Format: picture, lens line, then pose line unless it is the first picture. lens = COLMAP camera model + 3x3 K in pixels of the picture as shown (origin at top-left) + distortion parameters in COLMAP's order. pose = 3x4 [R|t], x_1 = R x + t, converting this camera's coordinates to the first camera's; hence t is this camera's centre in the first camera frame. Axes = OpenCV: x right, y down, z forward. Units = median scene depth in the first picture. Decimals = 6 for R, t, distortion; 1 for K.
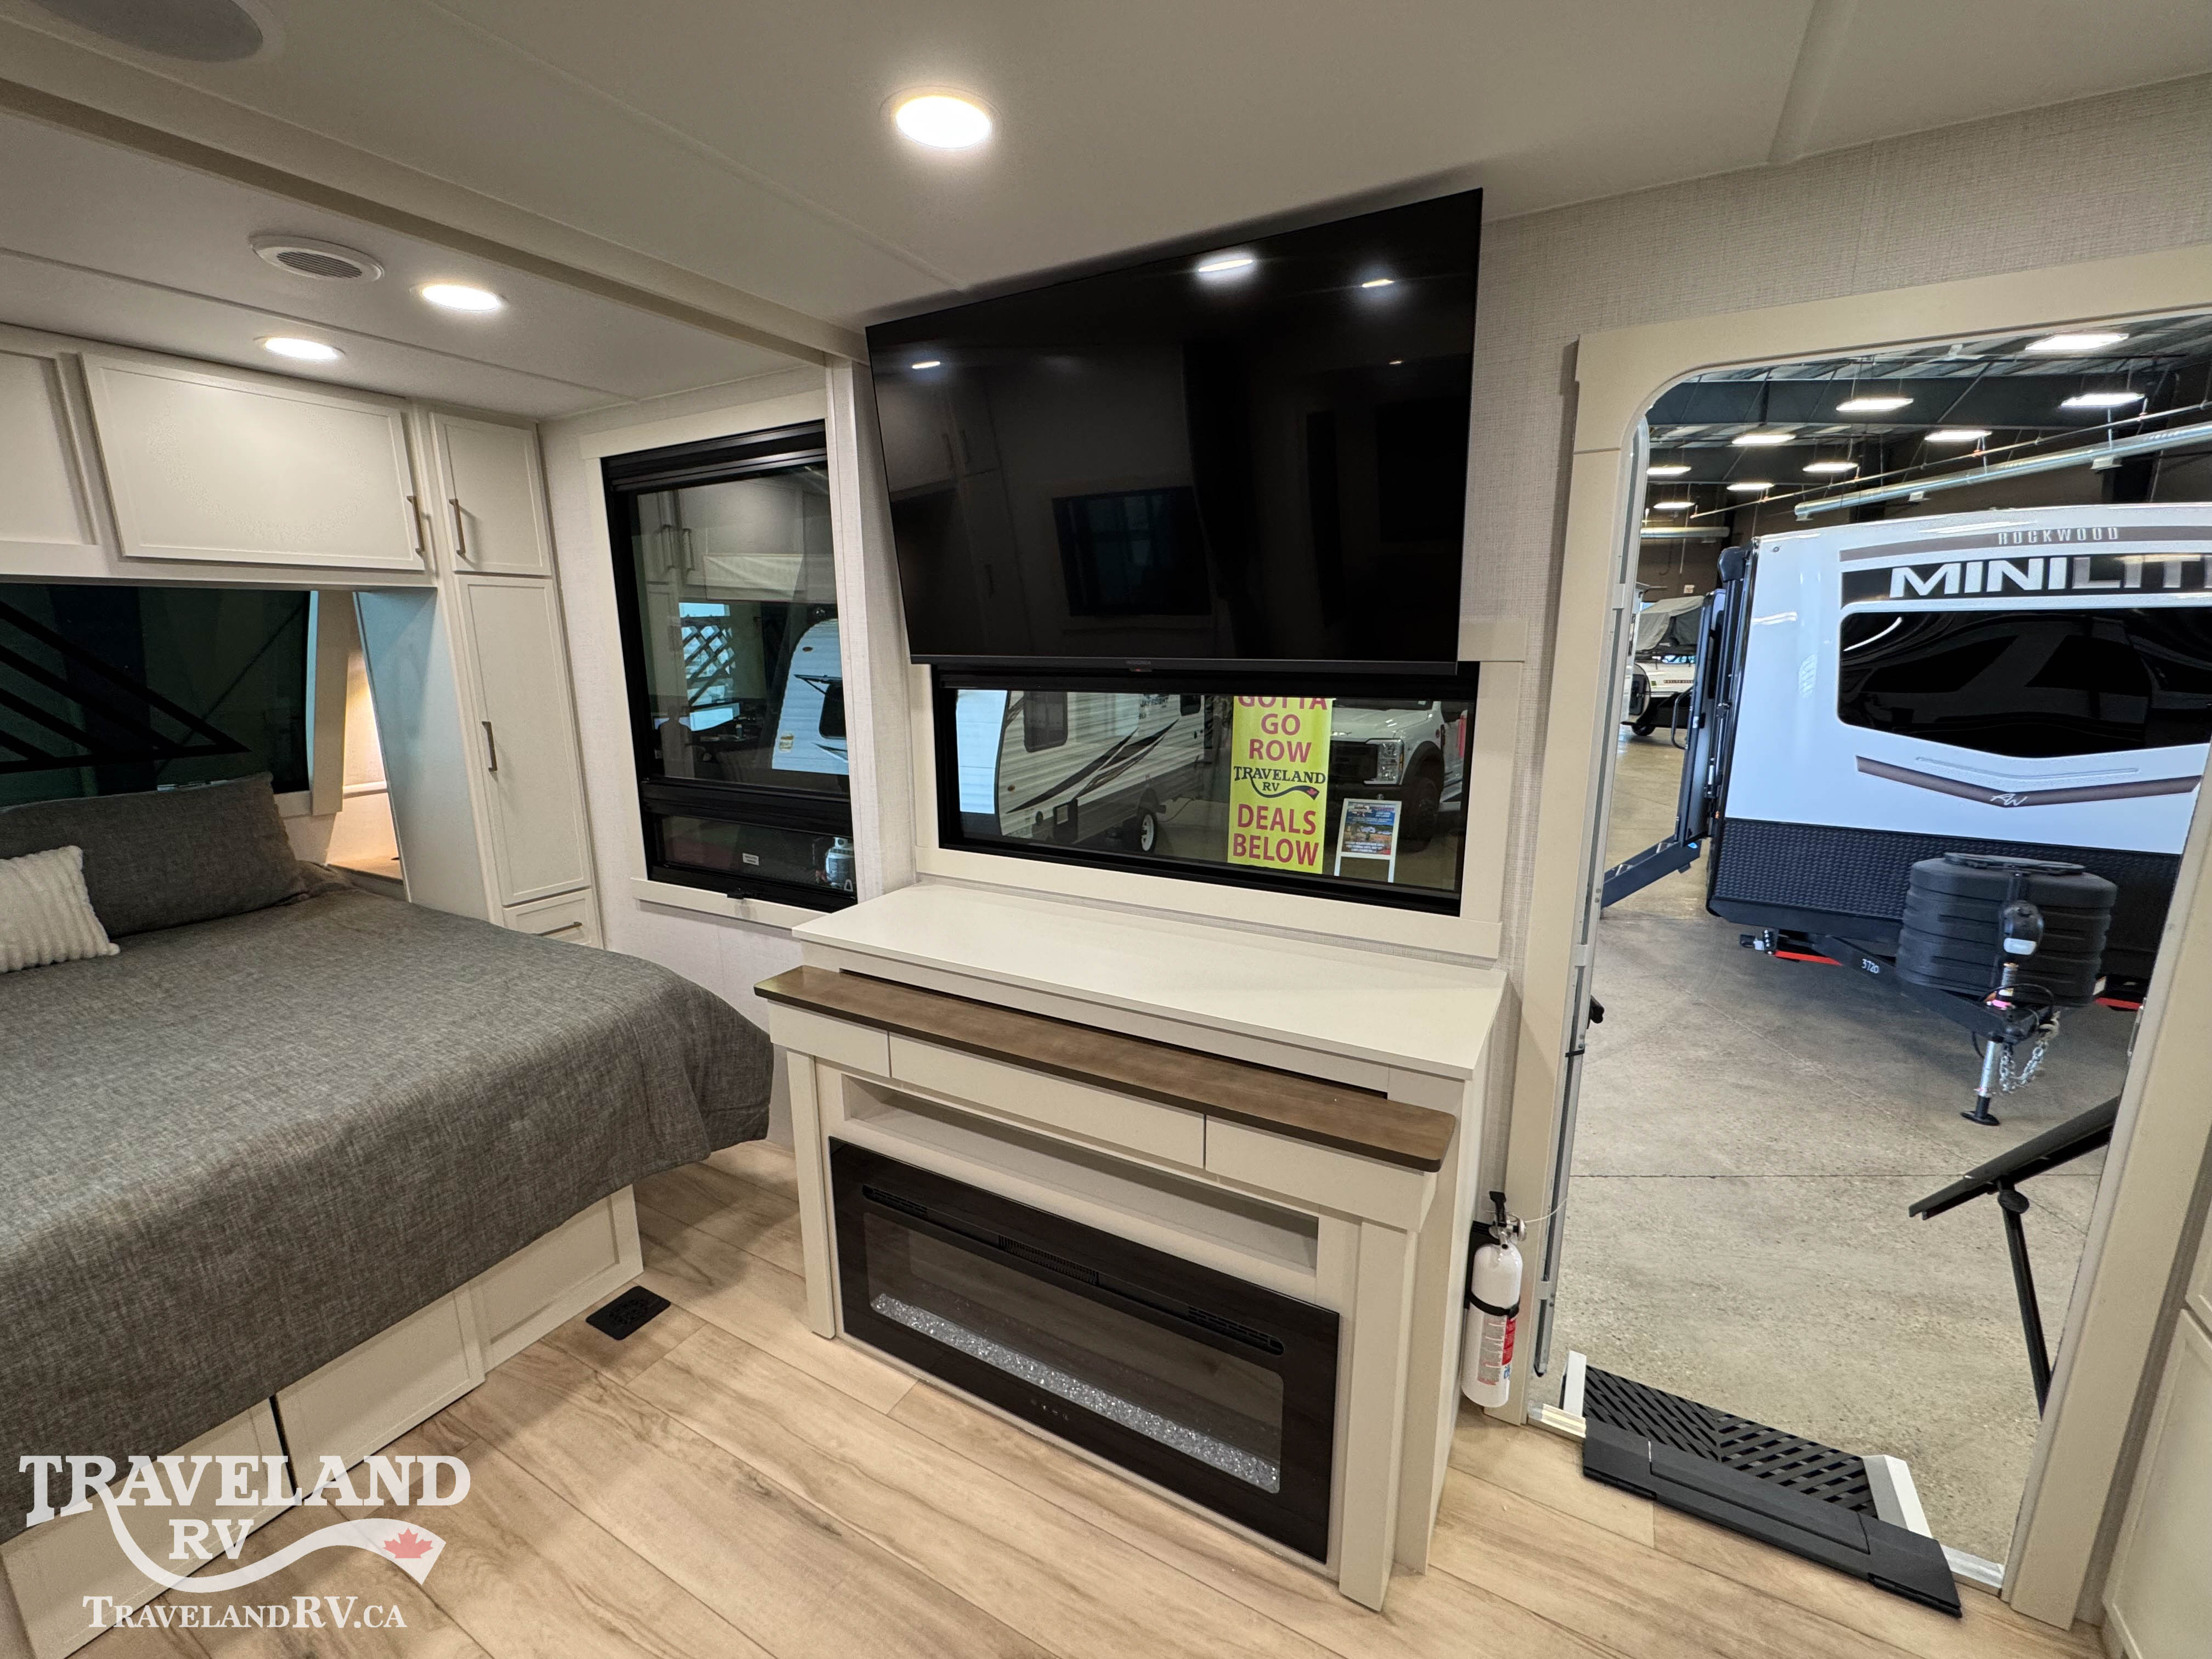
lens RADIAL K [[911.1, 0, 1108.3], [0, 911.1, 829.2], [0, 0, 1]] dist [-0.002393, -0.000542]
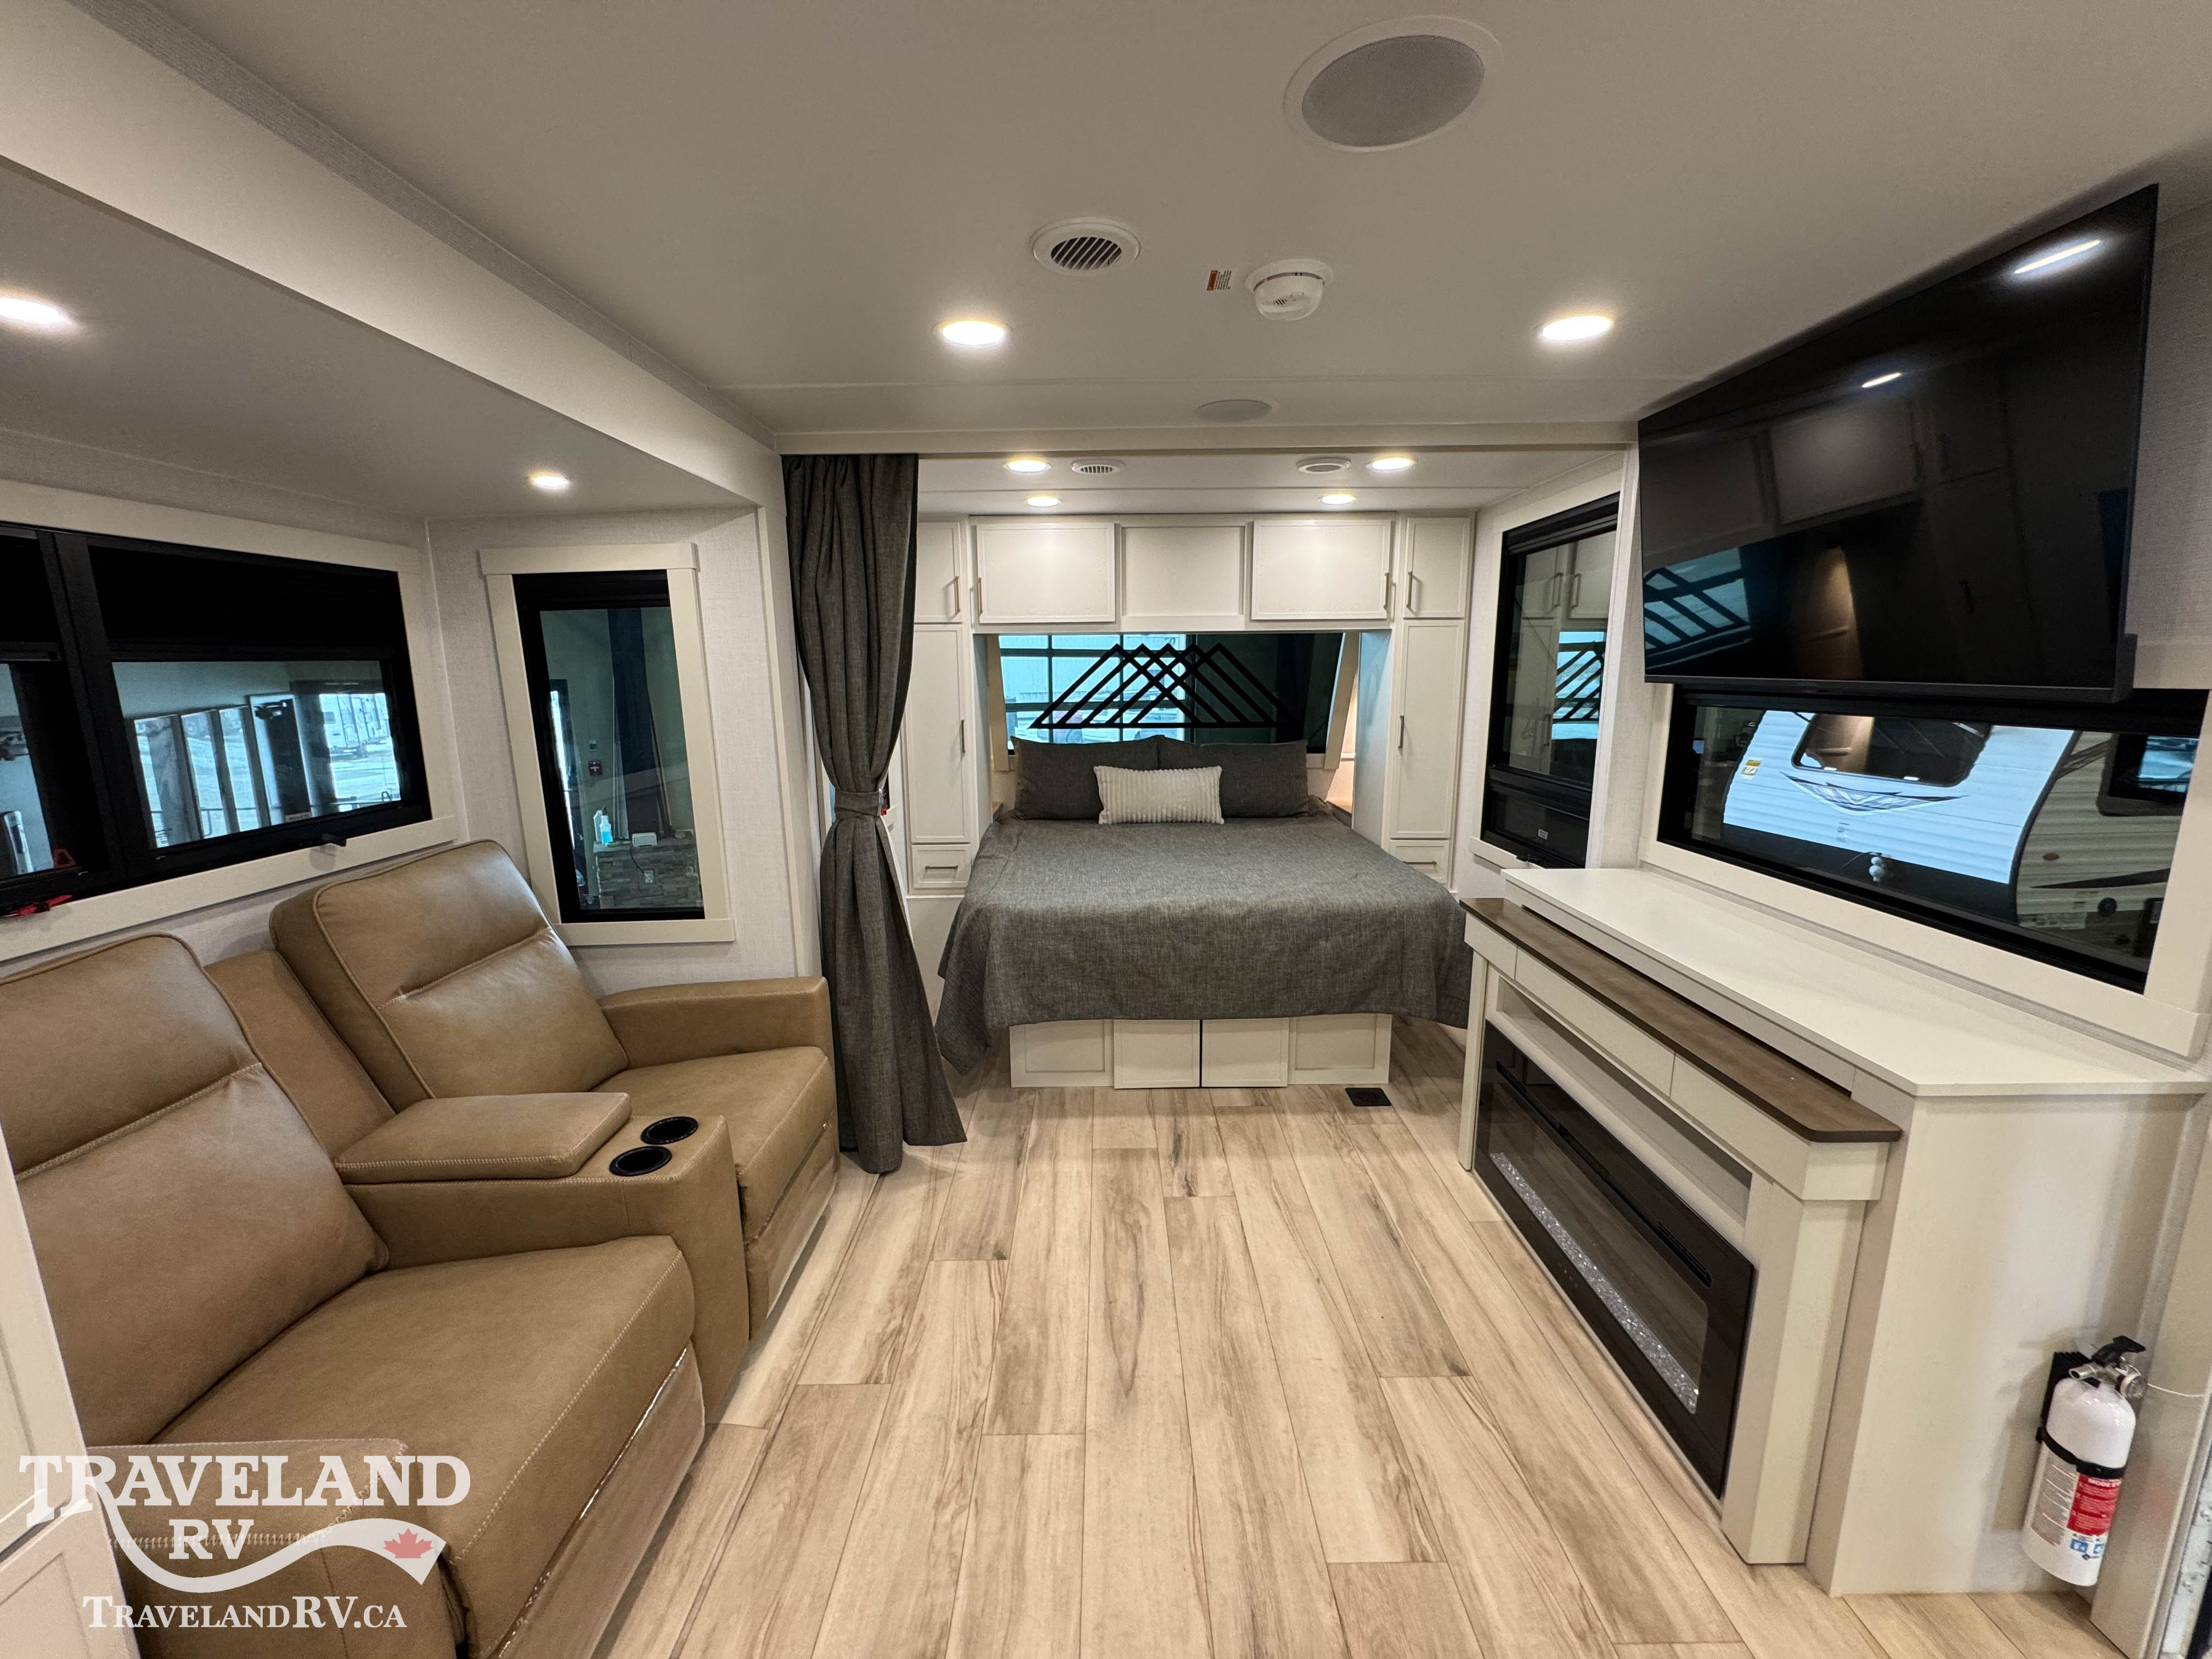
lens RADIAL K [[882.7, 0, 1110.7], [0, 882.7, 830.4], [0, 0, 1]] dist [-0.002478, -0.000225]
pose [[0.491229, 0.164065, -0.855440, 0.456885], [-0.179082, 0.980143, 0.085145, 0.038868], [0.852422, 0.111368, 0.510855, -0.182323]]
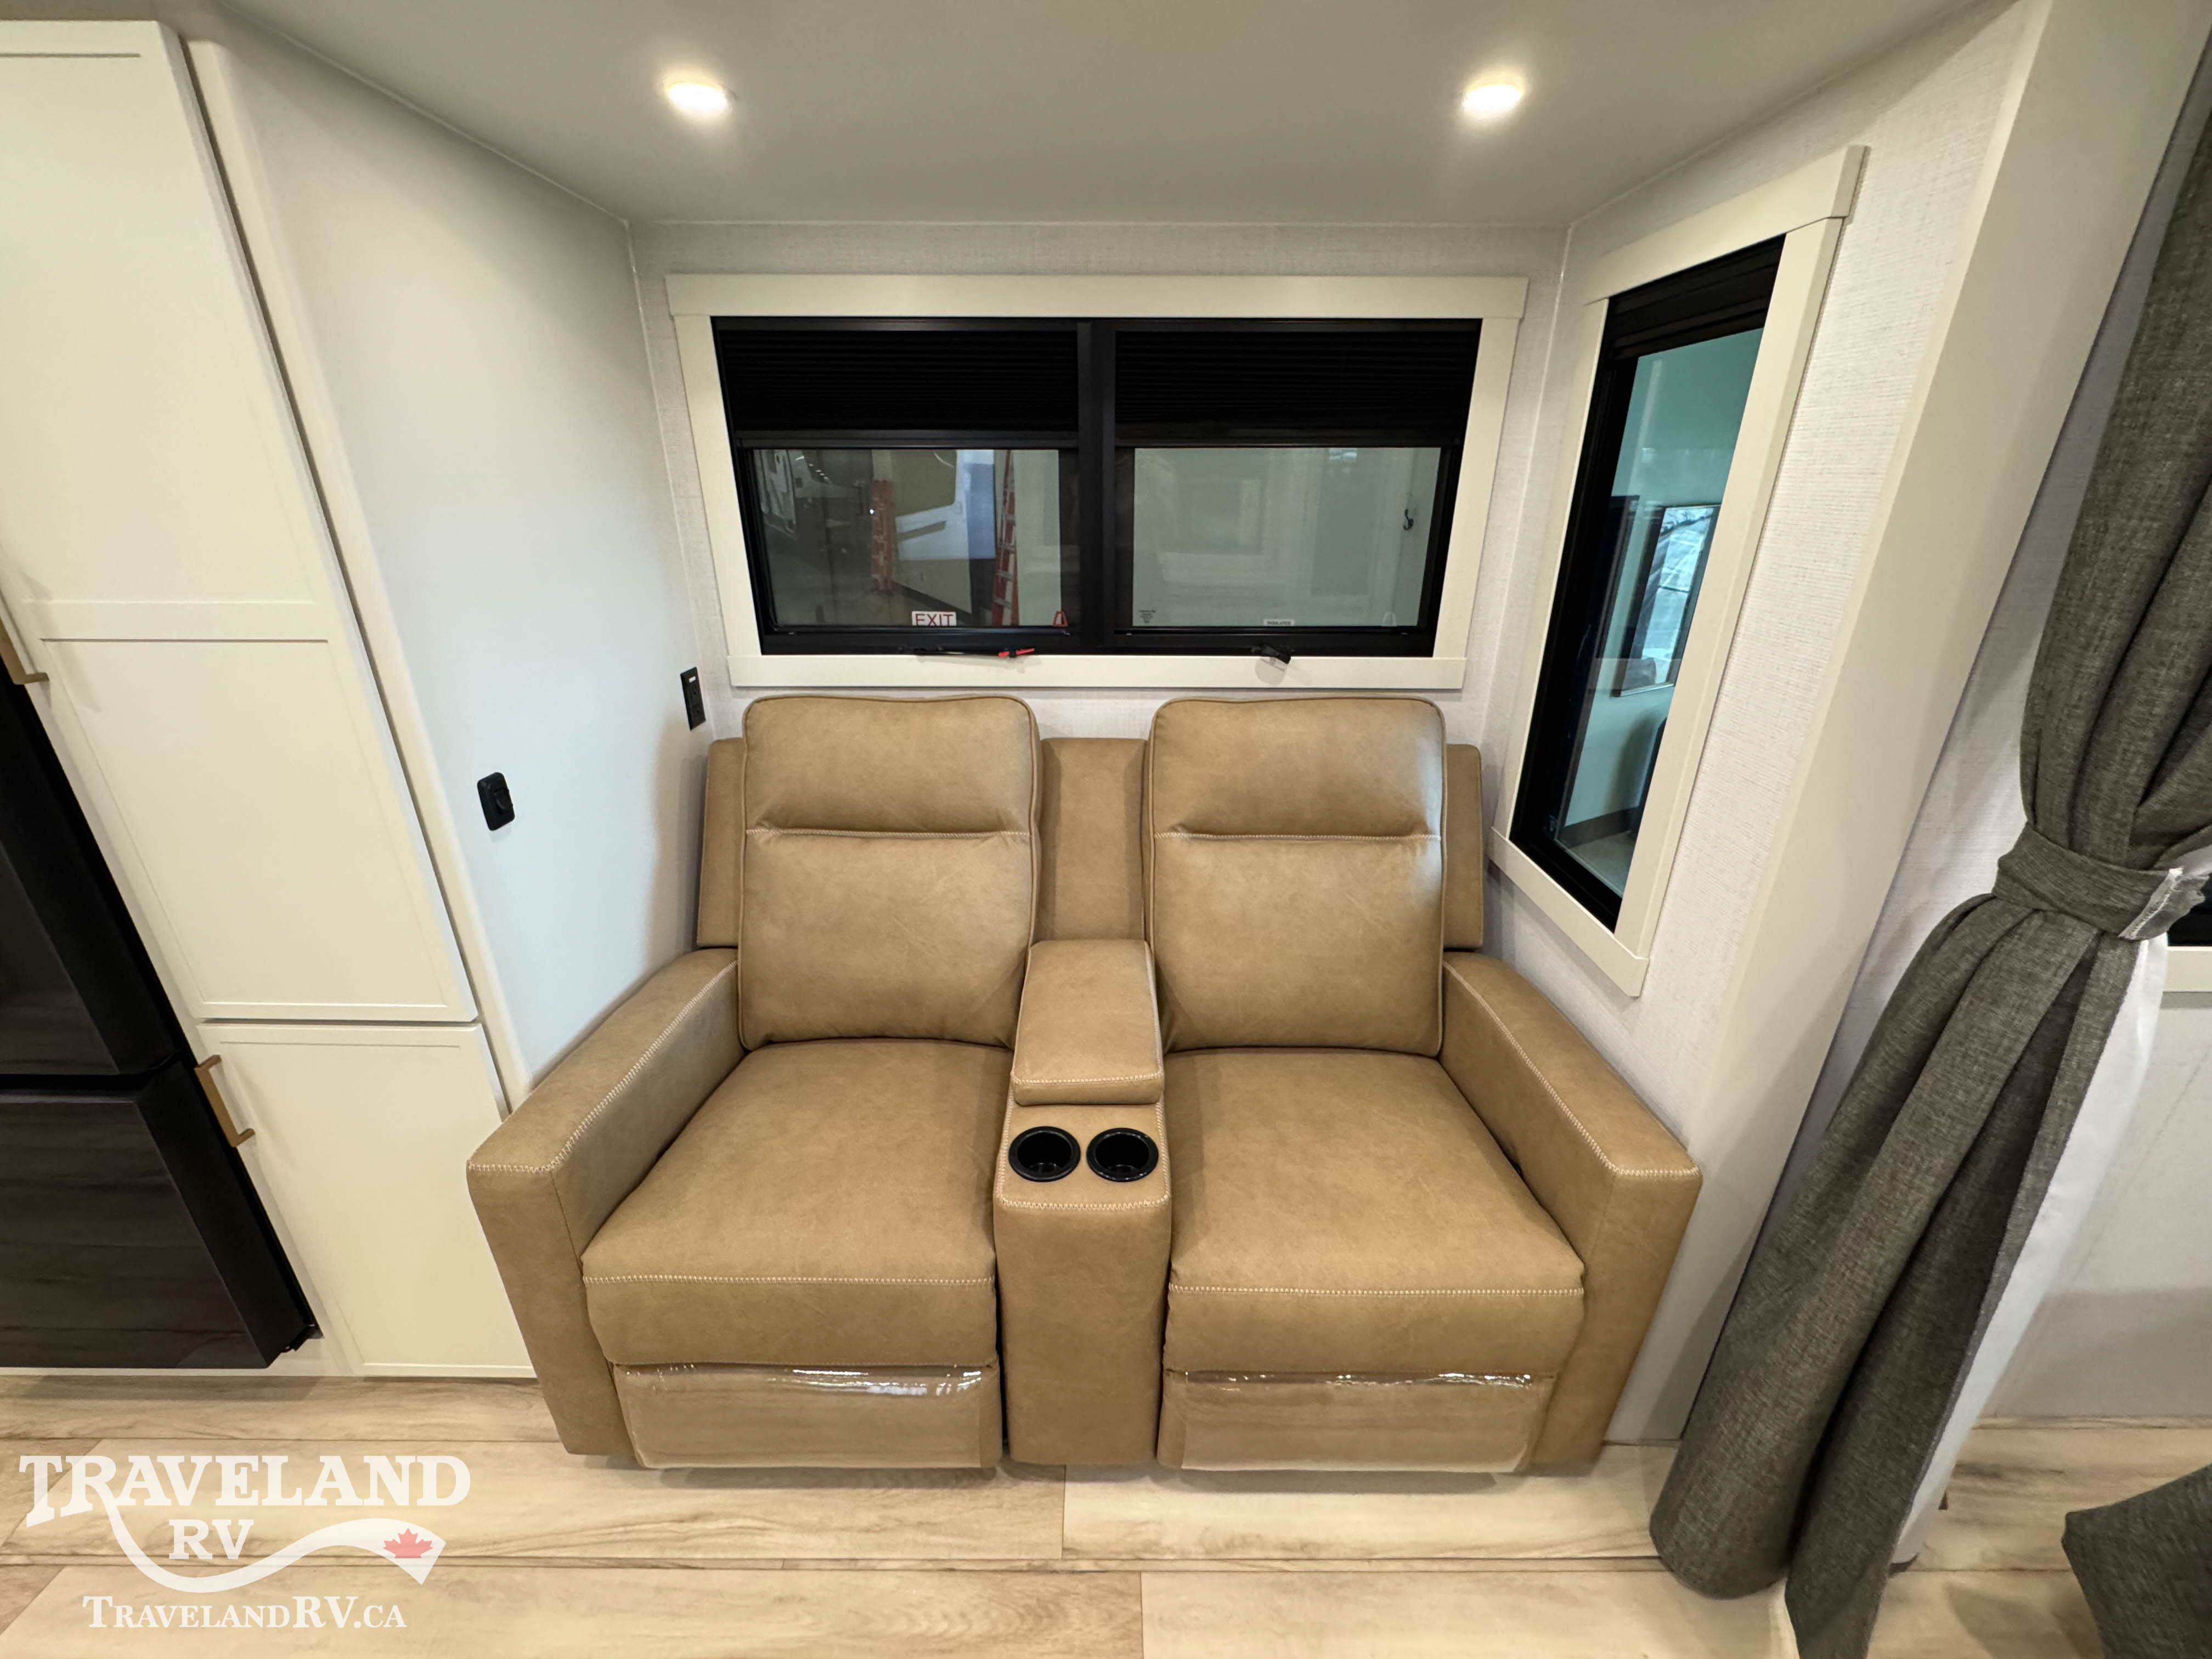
lens RADIAL K [[882.7, 0, 1110.7], [0, 882.7, 830.4], [0, 0, 1]] dist [-0.002478, -0.000225]
pose [[-0.874352, 0.191711, -0.445820, -0.624618], [-0.100406, 0.827322, 0.552682, -0.101410], [0.474791, 0.528002, -0.704122, 0.493604]]
